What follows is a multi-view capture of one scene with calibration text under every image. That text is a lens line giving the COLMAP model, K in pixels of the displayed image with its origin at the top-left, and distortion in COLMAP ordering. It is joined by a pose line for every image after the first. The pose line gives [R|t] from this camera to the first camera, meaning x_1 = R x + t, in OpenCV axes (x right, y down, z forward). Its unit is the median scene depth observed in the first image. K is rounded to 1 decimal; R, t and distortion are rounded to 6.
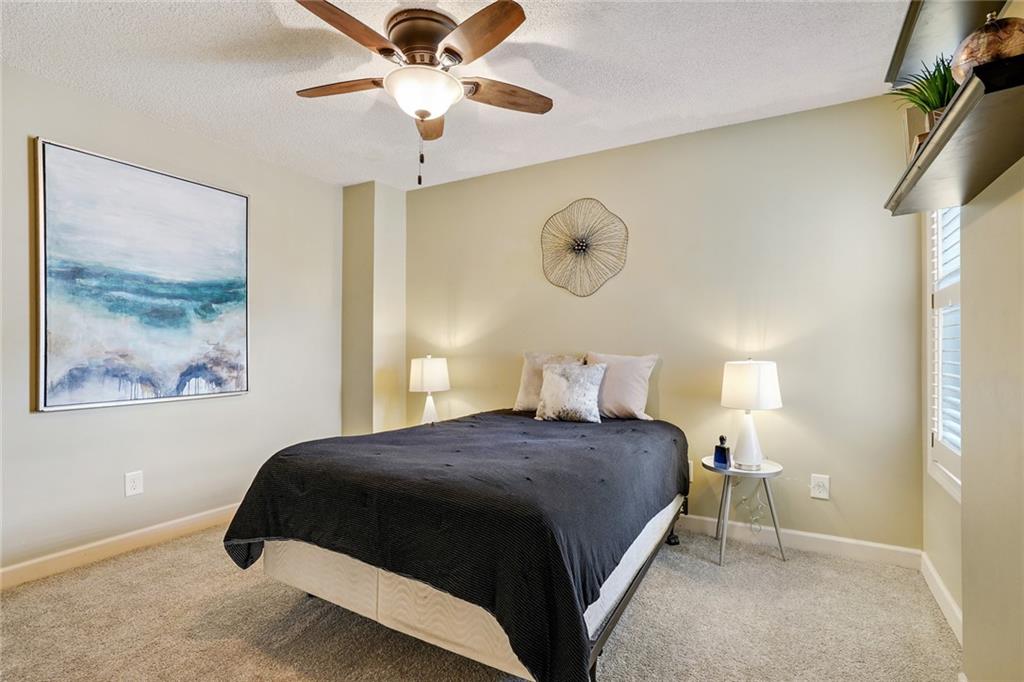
lens RADIAL K [[494.0, 0, 509.1], [0, 494.0, 351.6], [0, 0, 1]] dist [-0.035001, 0.000263]
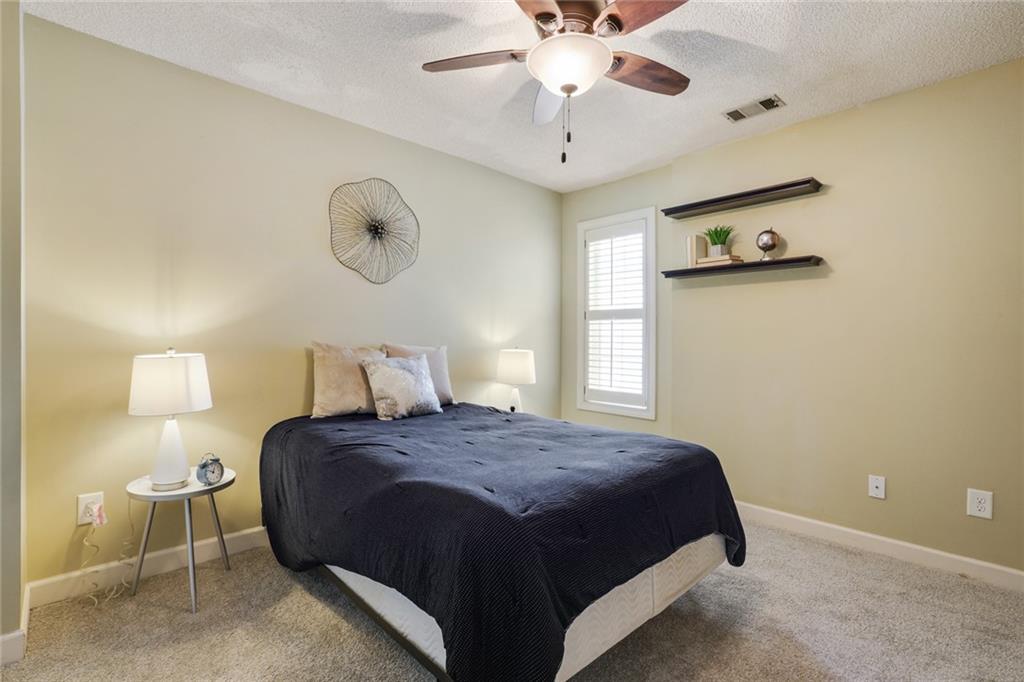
lens RADIAL K [[468.9, 0, 512.0], [0, 468.9, 341.0], [0, 0, 1]] dist [-0.025444, 0.000720]
pose [[0.286144, 0.001641, 0.958185, -0.688454], [0.000274, 0.999998, -0.001795, -0.002801], [-0.958187, 0.000776, 0.286143, 0.555055]]
